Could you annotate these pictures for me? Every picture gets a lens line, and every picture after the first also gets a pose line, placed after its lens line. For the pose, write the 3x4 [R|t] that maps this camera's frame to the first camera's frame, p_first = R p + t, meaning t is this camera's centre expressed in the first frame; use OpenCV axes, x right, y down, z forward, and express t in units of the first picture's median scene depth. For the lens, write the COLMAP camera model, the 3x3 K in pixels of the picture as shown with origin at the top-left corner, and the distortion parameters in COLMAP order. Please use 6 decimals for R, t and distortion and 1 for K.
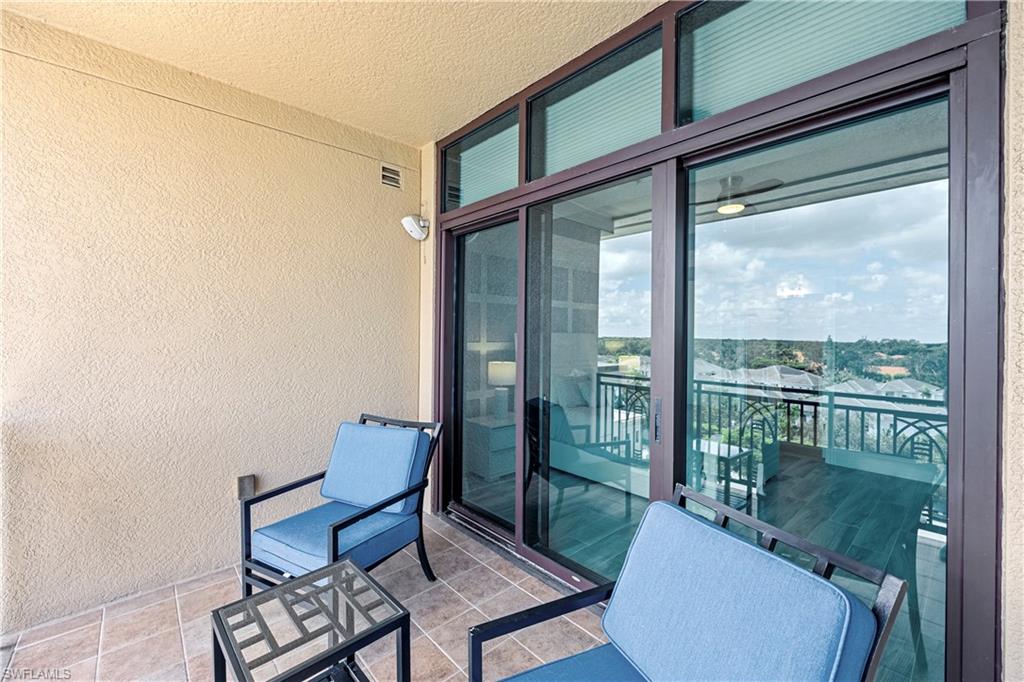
lens RADIAL K [[408.9, 0, 513.3], [0, 408.9, 338.5], [0, 0, 1]] dist [0.000212, 0.000045]
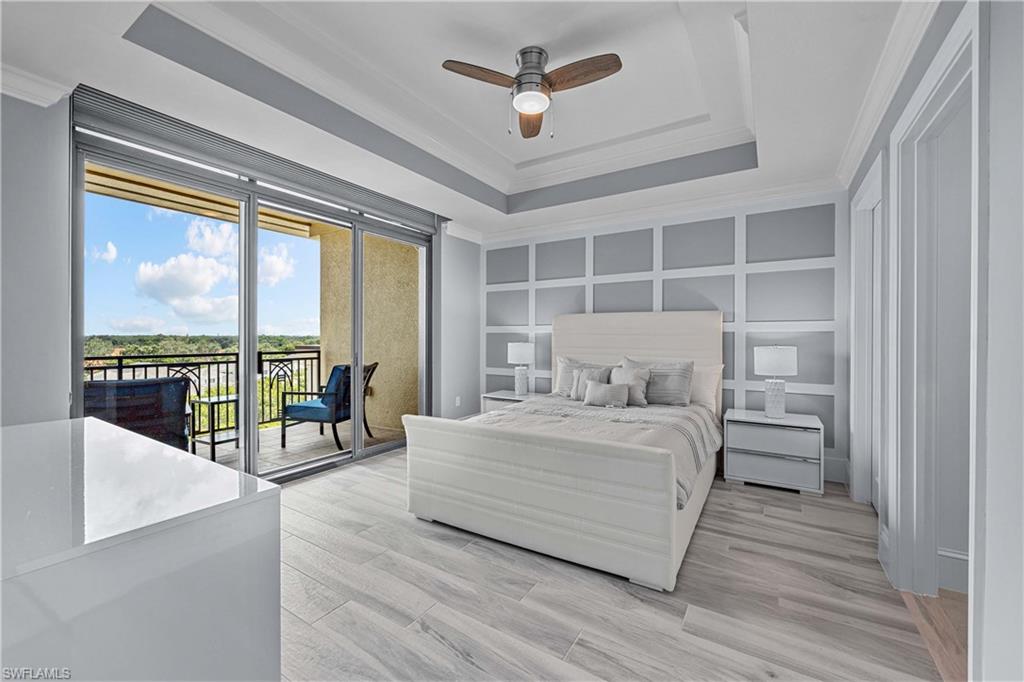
lens RADIAL K [[408.9, 0, 514.8], [0, 408.9, 340.9], [0, 0, 1]] dist [0.000212, 0.000045]
pose [[0.259666, -0.007330, -0.965671, 1.263071], [-0.001455, 0.999967, -0.007982, 0.077006], [0.965697, 0.003478, 0.259647, 0.890520]]
